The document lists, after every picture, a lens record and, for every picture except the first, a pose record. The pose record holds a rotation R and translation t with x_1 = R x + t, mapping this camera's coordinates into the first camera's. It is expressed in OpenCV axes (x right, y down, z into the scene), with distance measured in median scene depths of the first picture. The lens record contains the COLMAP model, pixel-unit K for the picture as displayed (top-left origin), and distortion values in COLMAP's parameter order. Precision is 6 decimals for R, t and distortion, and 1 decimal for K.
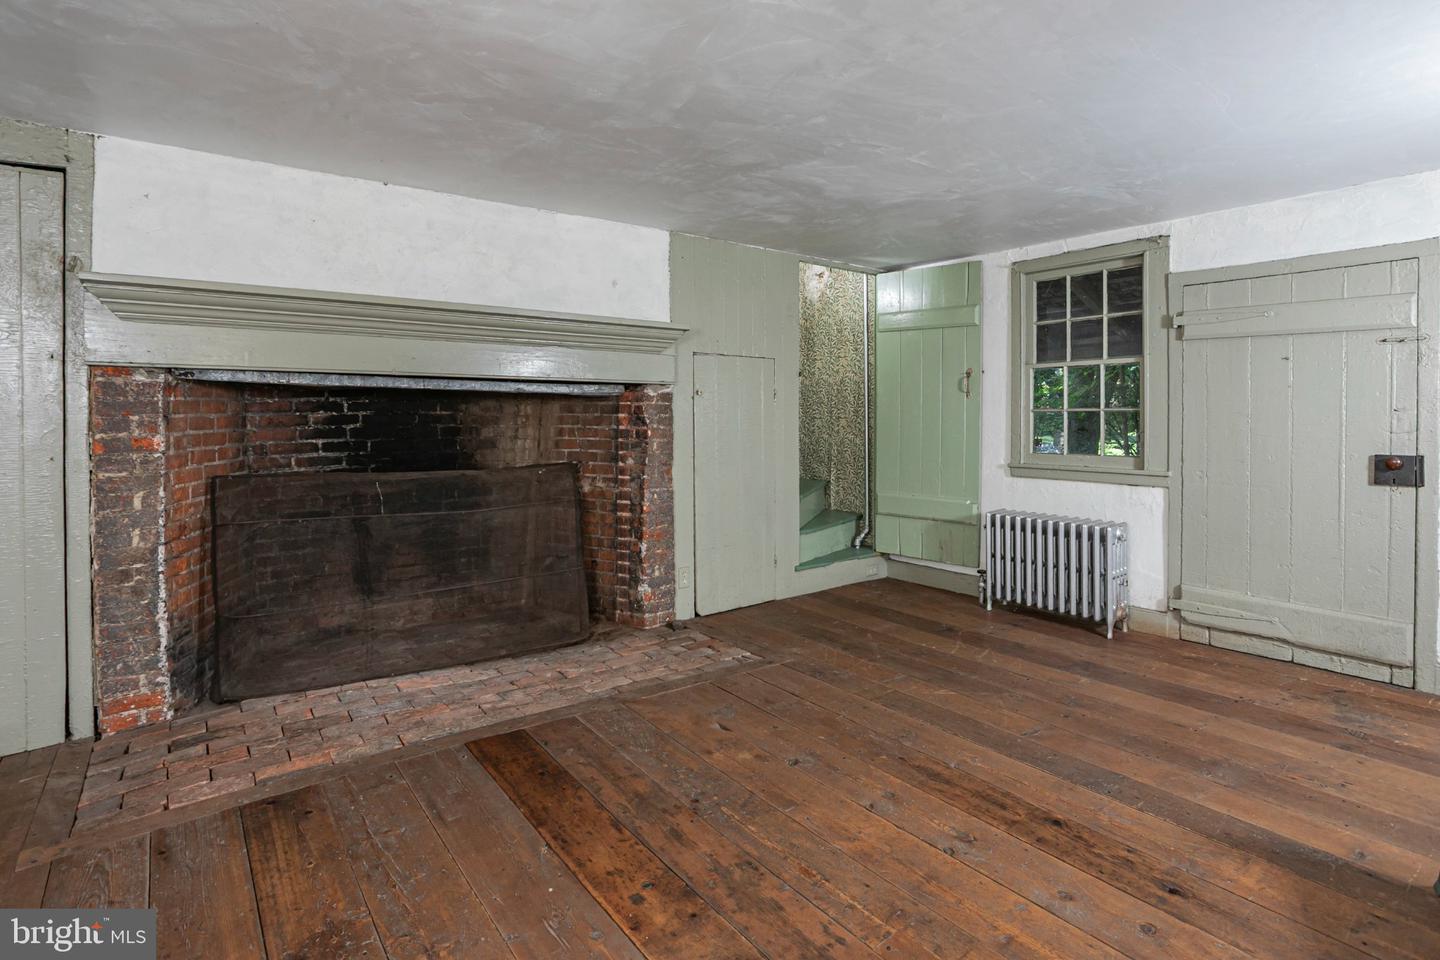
lens RADIAL K [[733.9, 0, 723.0], [0, 733.9, 422.7], [0, 0, 1]] dist [-0.031859, 0.001771]
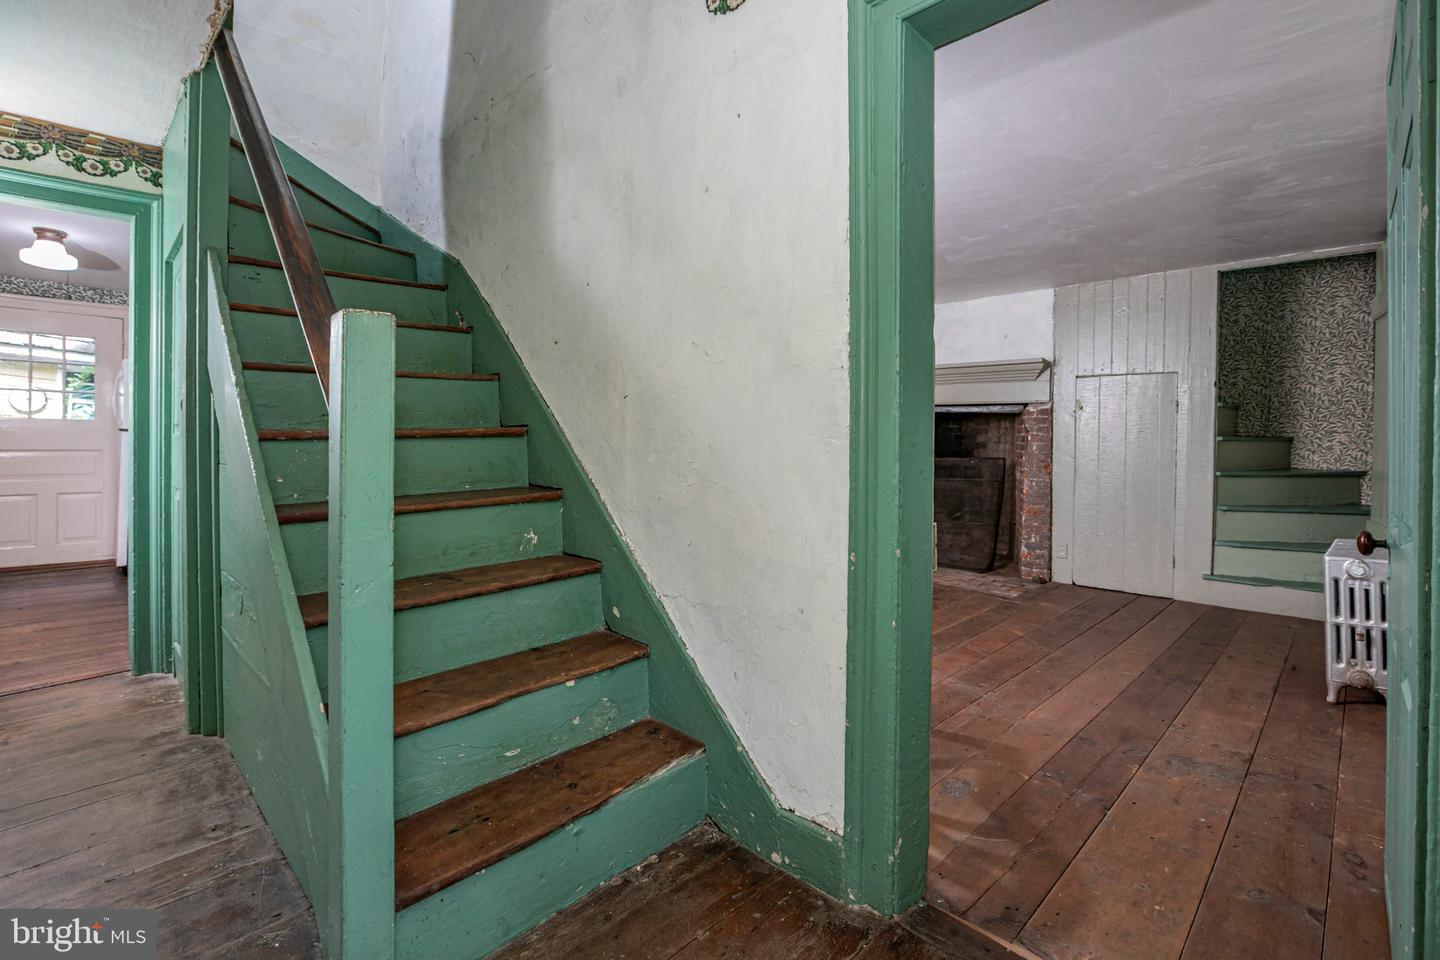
lens RADIAL K [[659.5, 0, 713.6], [0, 659.5, 446.4], [0, 0, 1]] dist [-0.029504, 0.011178]
pose [[0.143550, 0.010173, -0.989591, 1.274607], [-0.027429, 0.999604, 0.006297, 0.047130], [0.989263, 0.026240, 0.143772, 0.274528]]
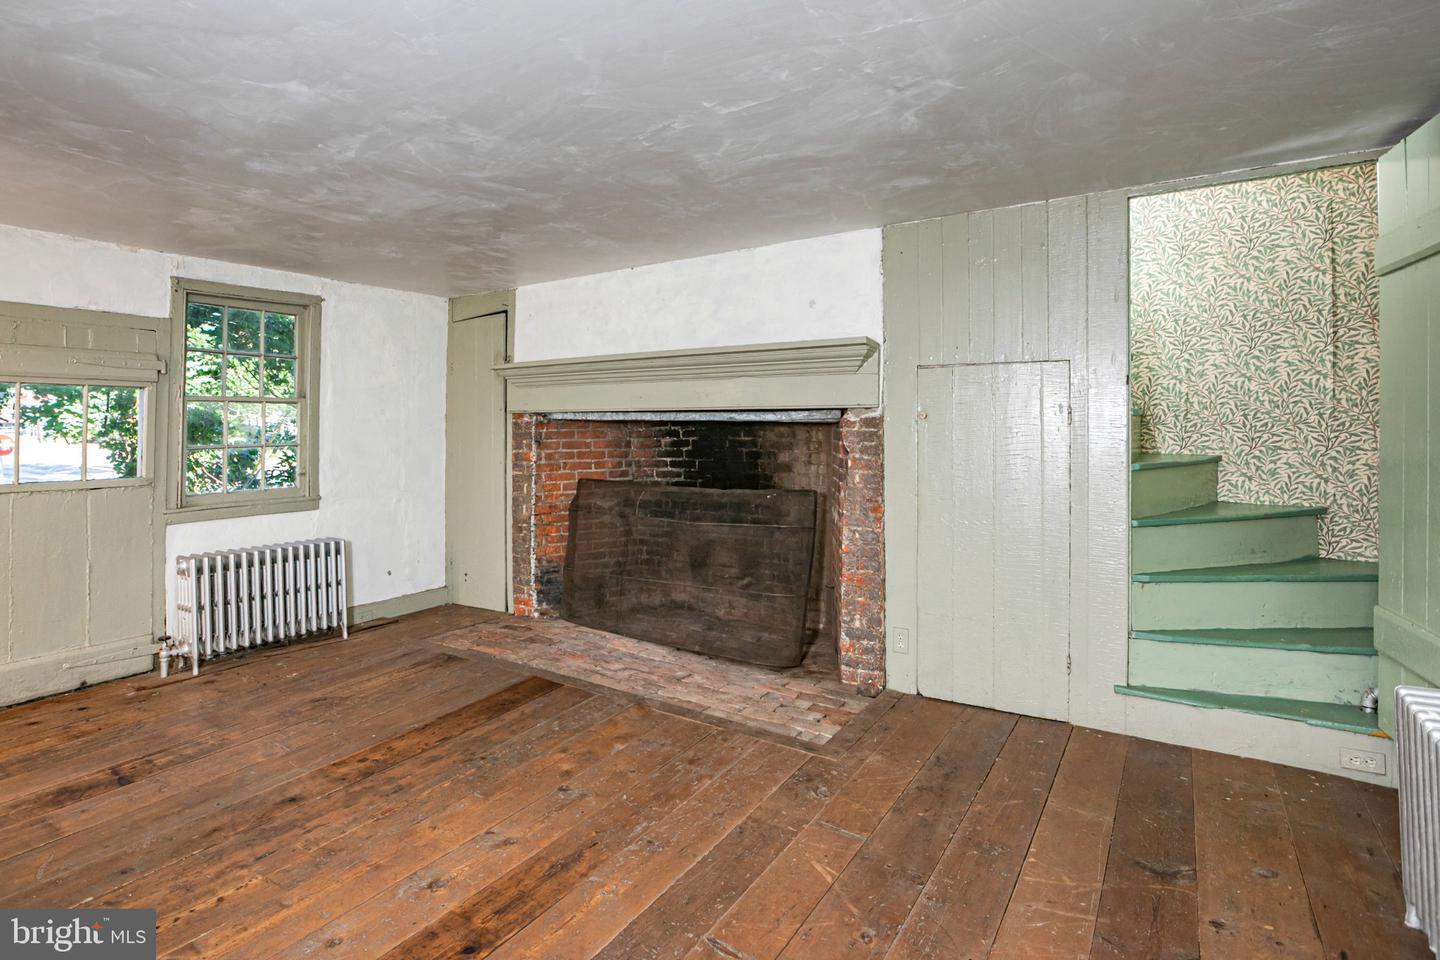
lens RADIAL K [[745.2, 0, 621.9], [0, 745.2, 436.7], [0, 0, 1]] dist [-0.036885, 0.002756]
pose [[0.273640, 0.005625, -0.961816, 0.834014], [-0.009327, 0.999951, 0.003195, -0.022365], [0.961787, 0.008097, 0.273679, 0.595887]]
